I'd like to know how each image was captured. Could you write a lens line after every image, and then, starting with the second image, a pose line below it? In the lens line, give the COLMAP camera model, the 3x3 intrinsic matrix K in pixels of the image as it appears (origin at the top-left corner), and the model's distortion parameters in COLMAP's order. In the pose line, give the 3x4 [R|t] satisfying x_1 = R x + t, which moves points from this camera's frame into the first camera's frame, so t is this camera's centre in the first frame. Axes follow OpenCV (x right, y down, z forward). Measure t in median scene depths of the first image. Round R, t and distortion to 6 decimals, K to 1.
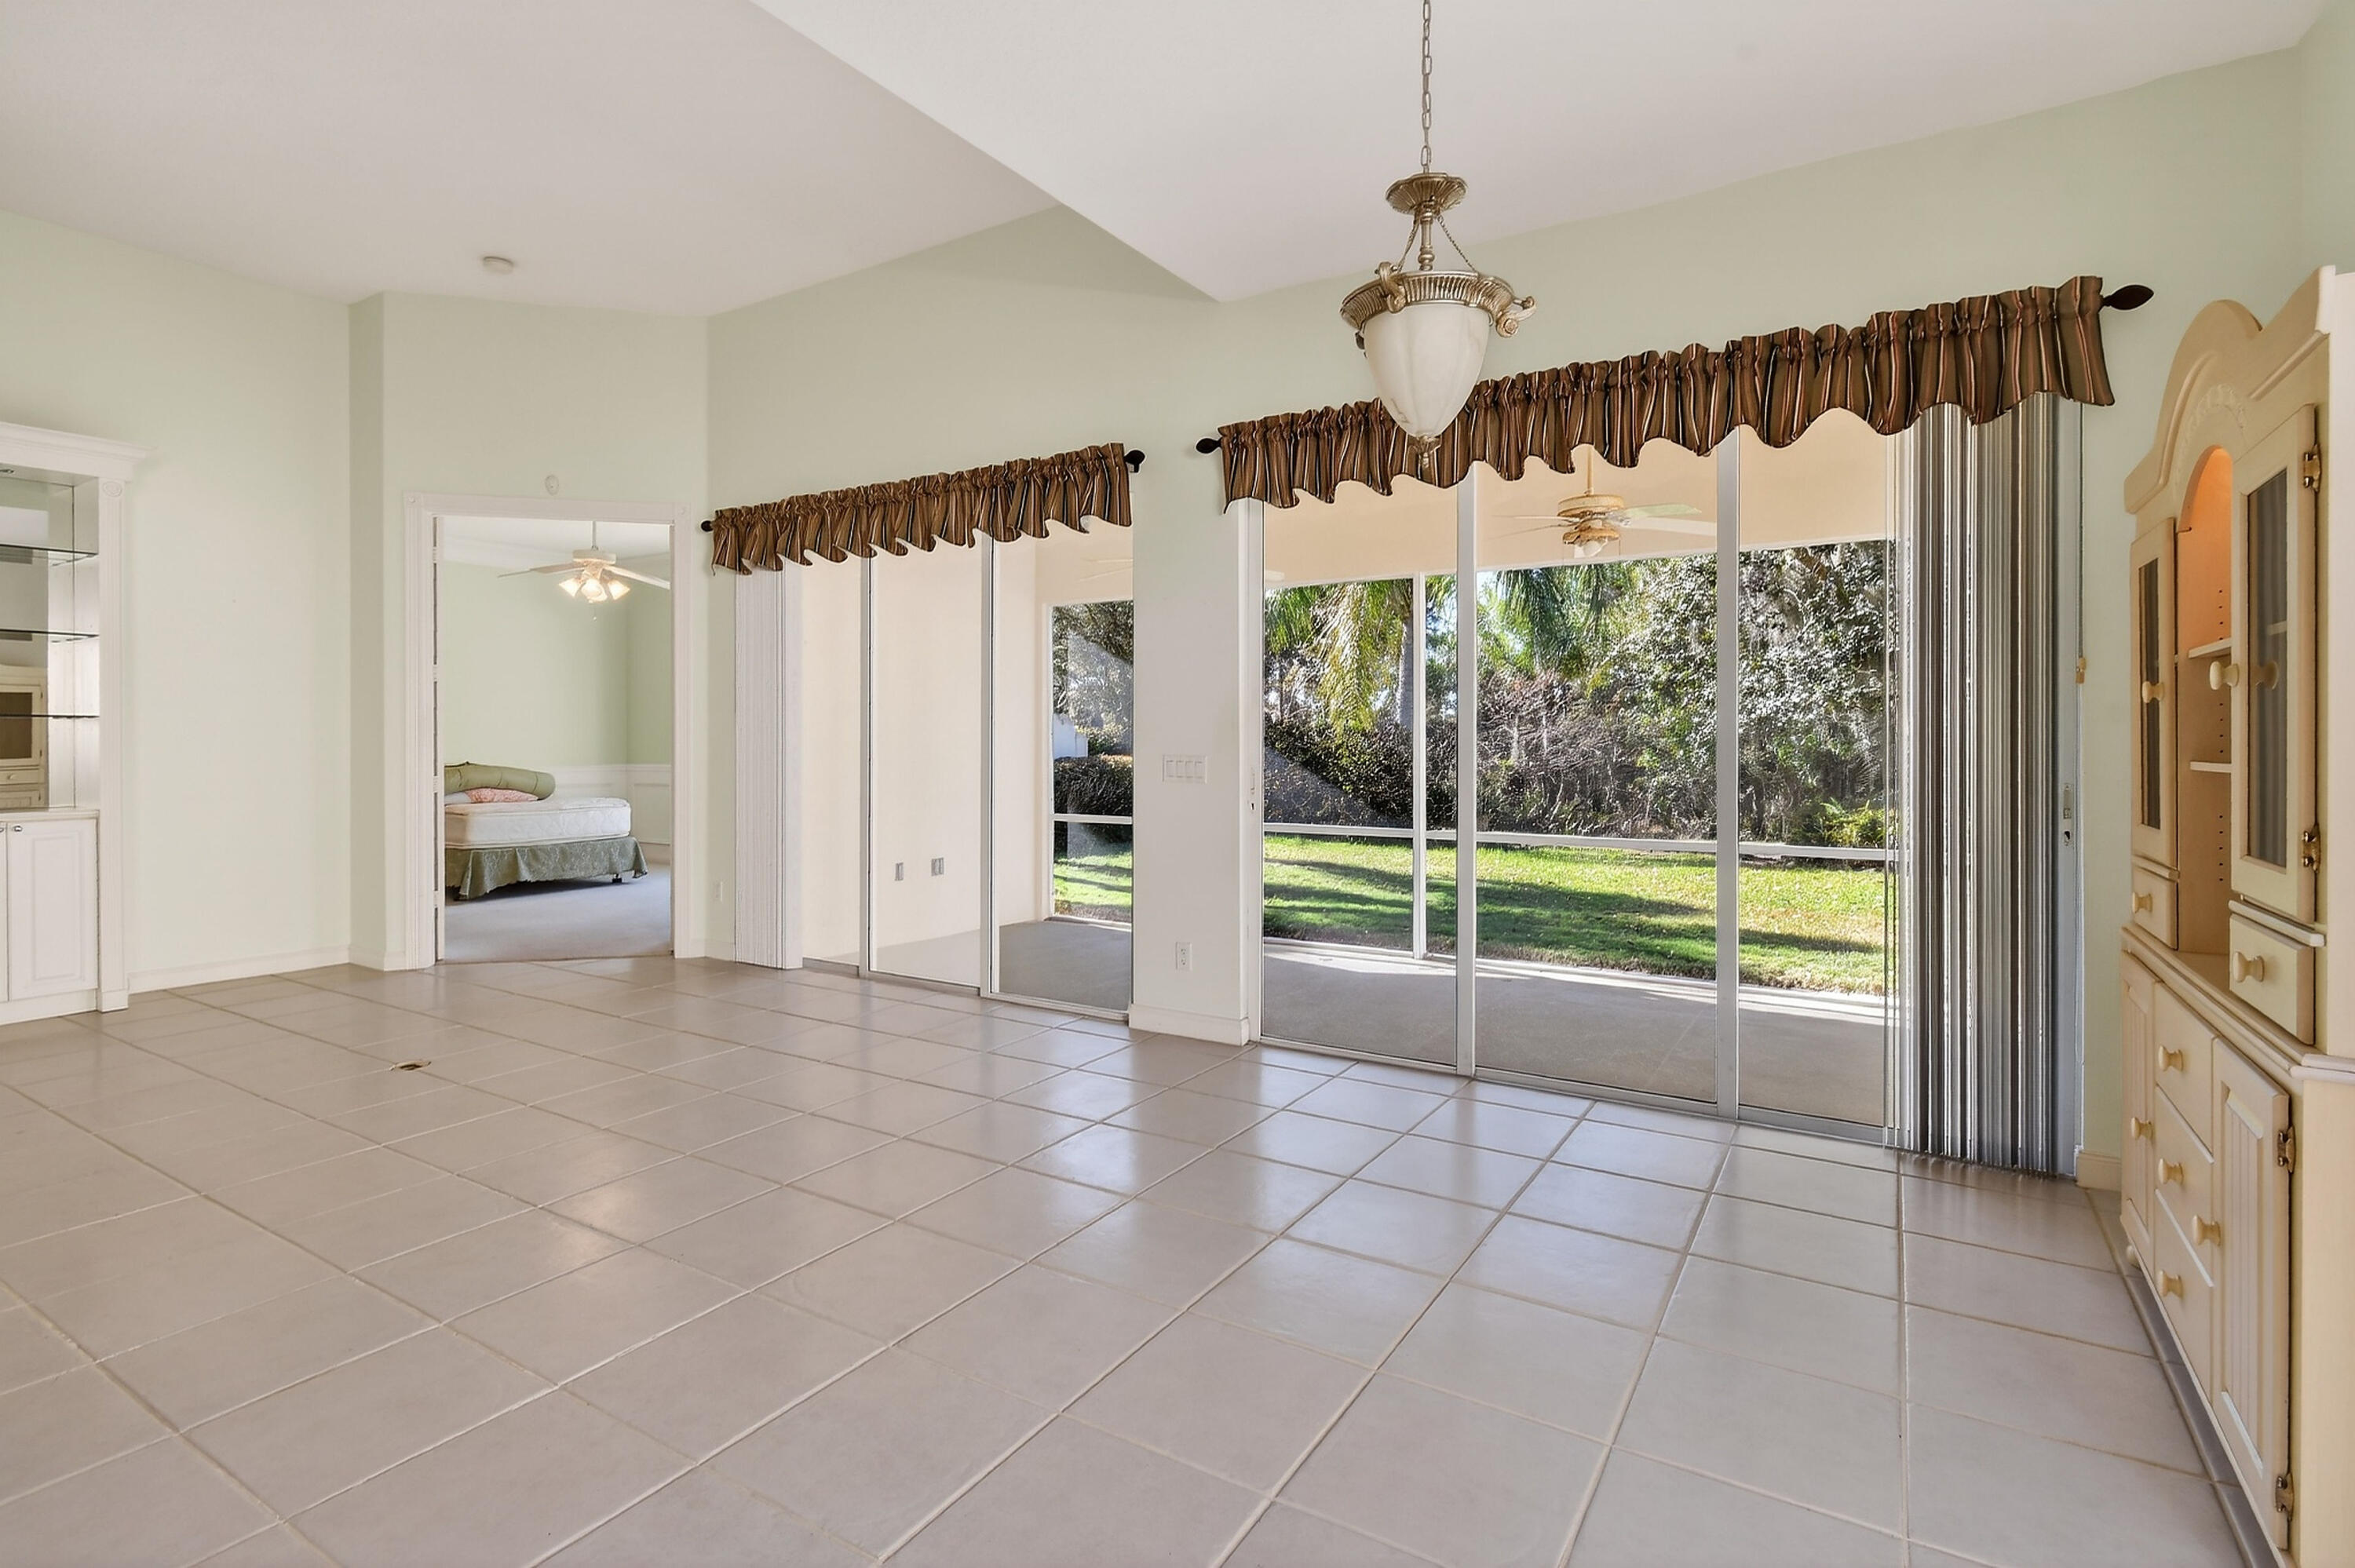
lens RADIAL K [[1134.0, 0, 1175.6], [0, 1134.0, 740.4], [0, 0, 1]] dist [0.002748, 0.000280]
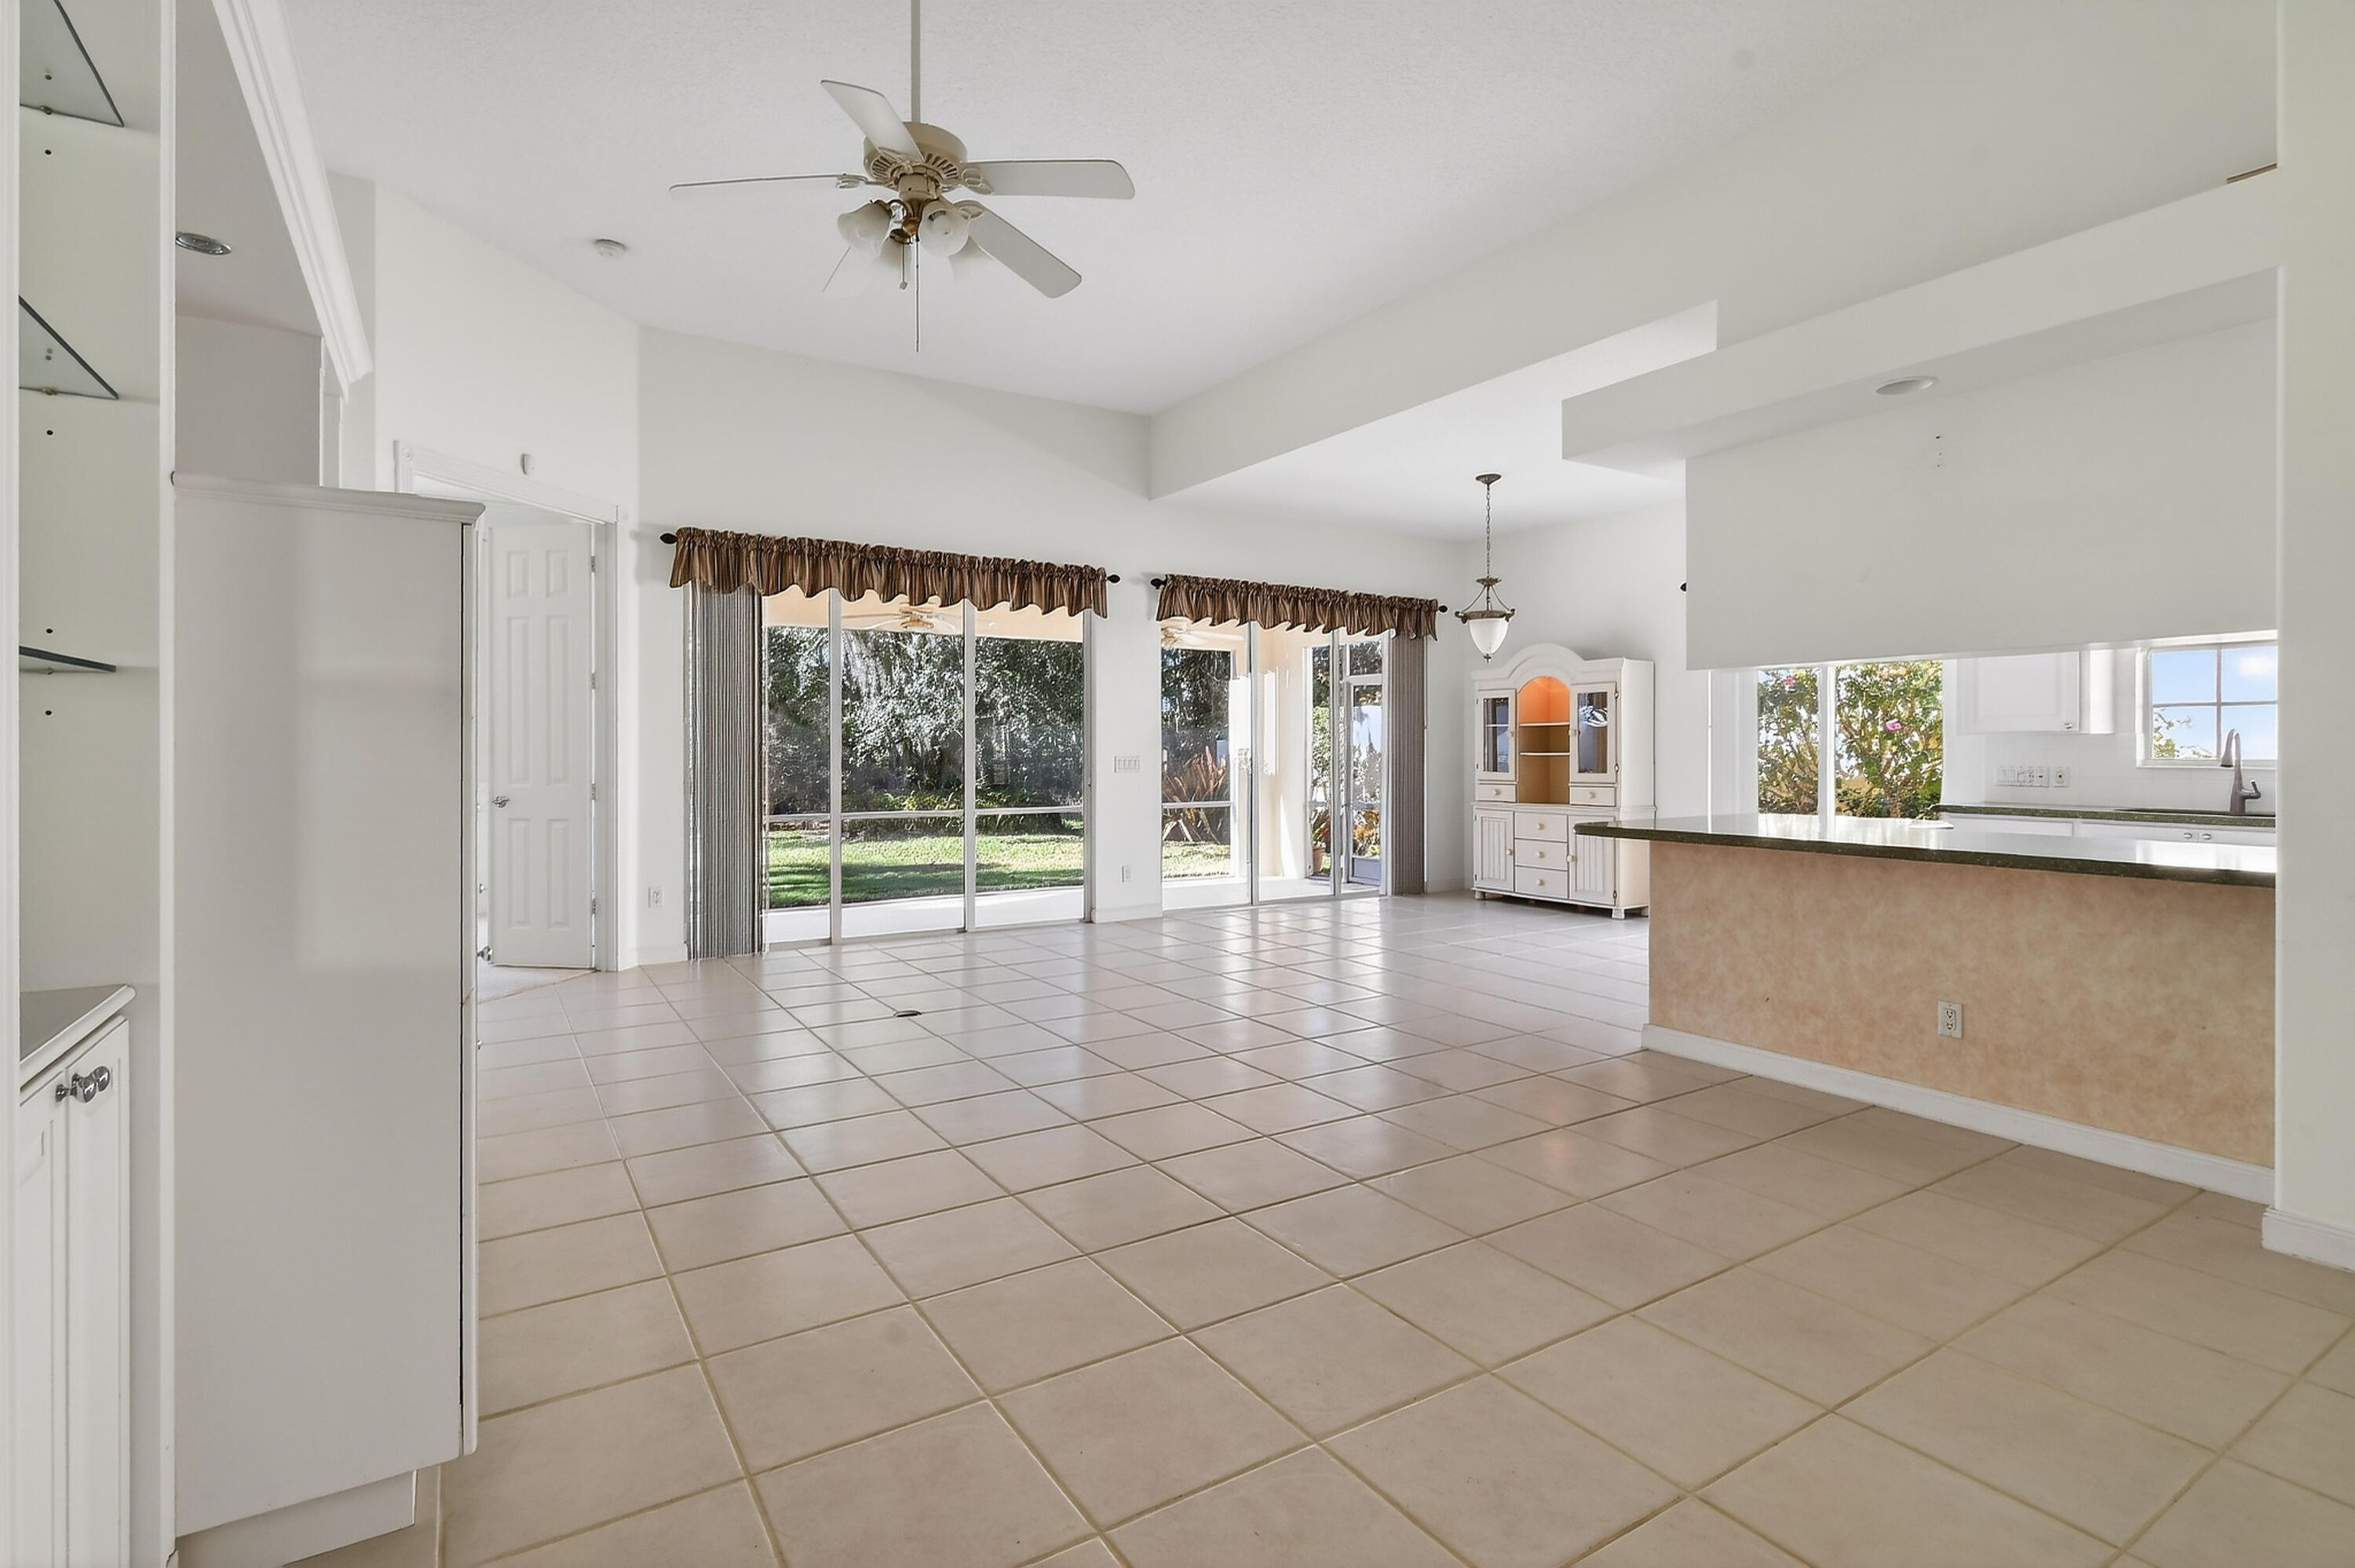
lens RADIAL K [[1134.0, 0, 1175.6], [0, 1134.0, 740.4], [0, 0, 1]] dist [0.002748, 0.000280]
pose [[0.432575, 0.002625, 0.901594, -1.575315], [-0.000759, 0.999996, -0.002548, -0.005836], [-0.901598, 0.000418, 0.432575, 0.196166]]
